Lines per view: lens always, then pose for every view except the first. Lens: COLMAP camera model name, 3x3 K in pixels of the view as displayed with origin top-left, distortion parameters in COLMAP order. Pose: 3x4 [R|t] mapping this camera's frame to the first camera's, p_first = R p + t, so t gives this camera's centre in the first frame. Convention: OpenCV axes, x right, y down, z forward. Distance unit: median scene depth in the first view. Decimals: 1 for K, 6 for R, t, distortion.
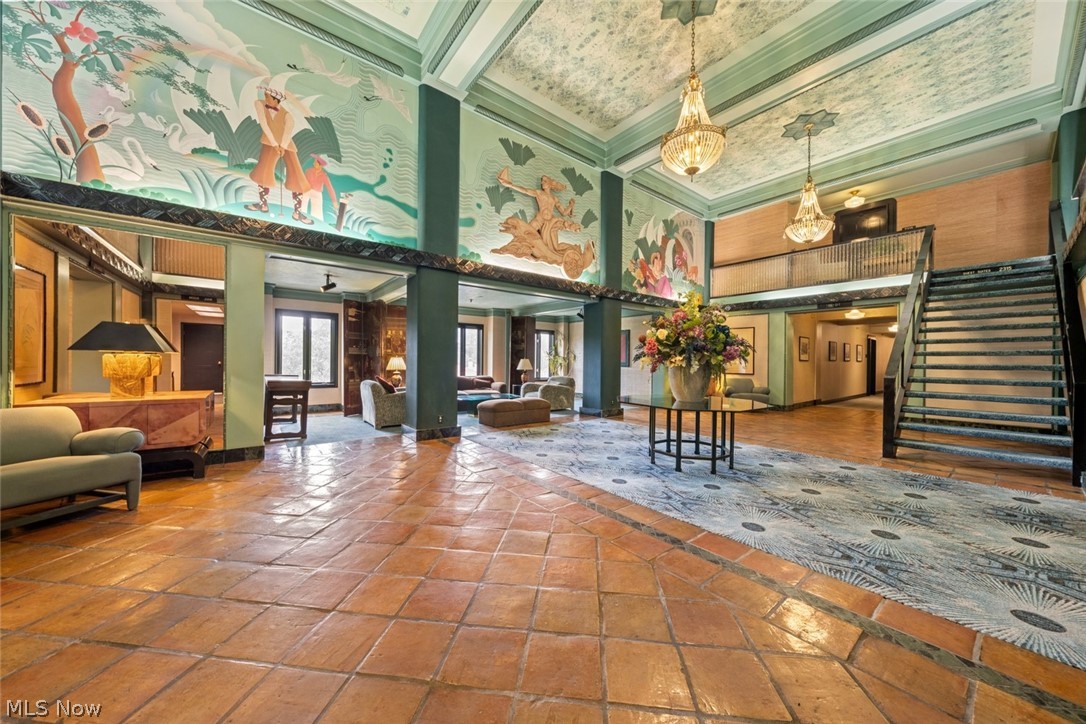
lens RADIAL K [[369.5, 0, 538.9], [0, 369.5, 362.5], [0, 0, 1]] dist [-0.000043, -0.000046]
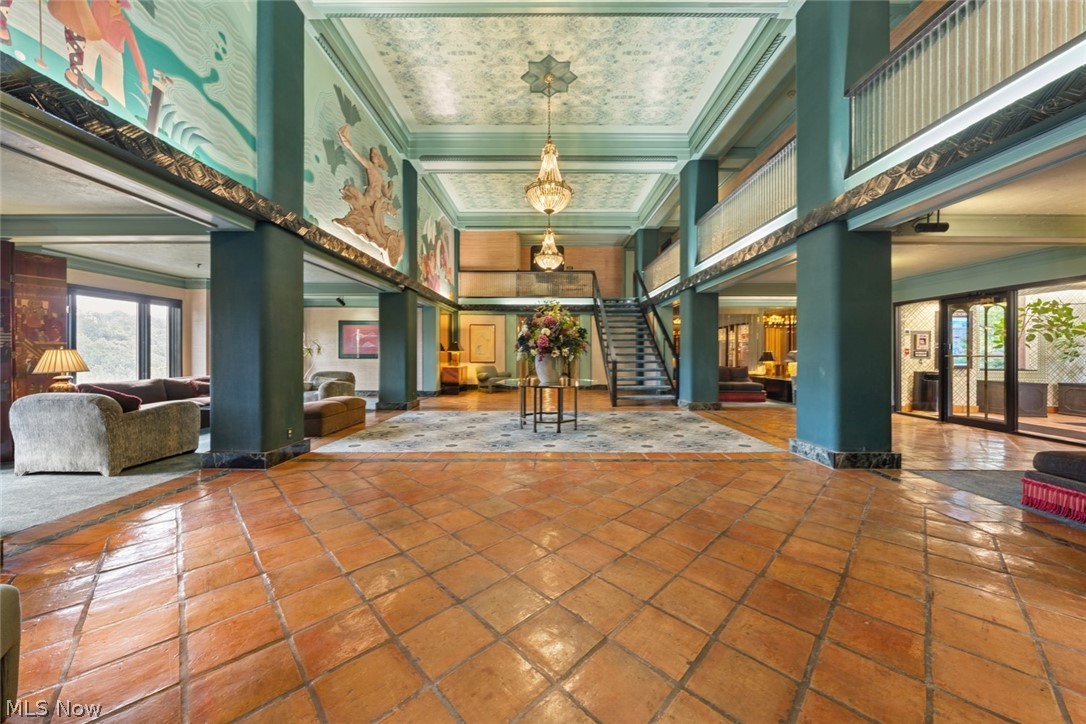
lens RADIAL K [[377.1, 0, 543.8], [0, 377.1, 354.7], [0, 0, 1]] dist [0.000182, 0.000159]
pose [[0.623400, -0.012565, 0.781802, -0.472484], [0.010614, 0.999915, 0.007607, -0.003943], [-0.781831, 0.003556, 0.623480, 0.111125]]
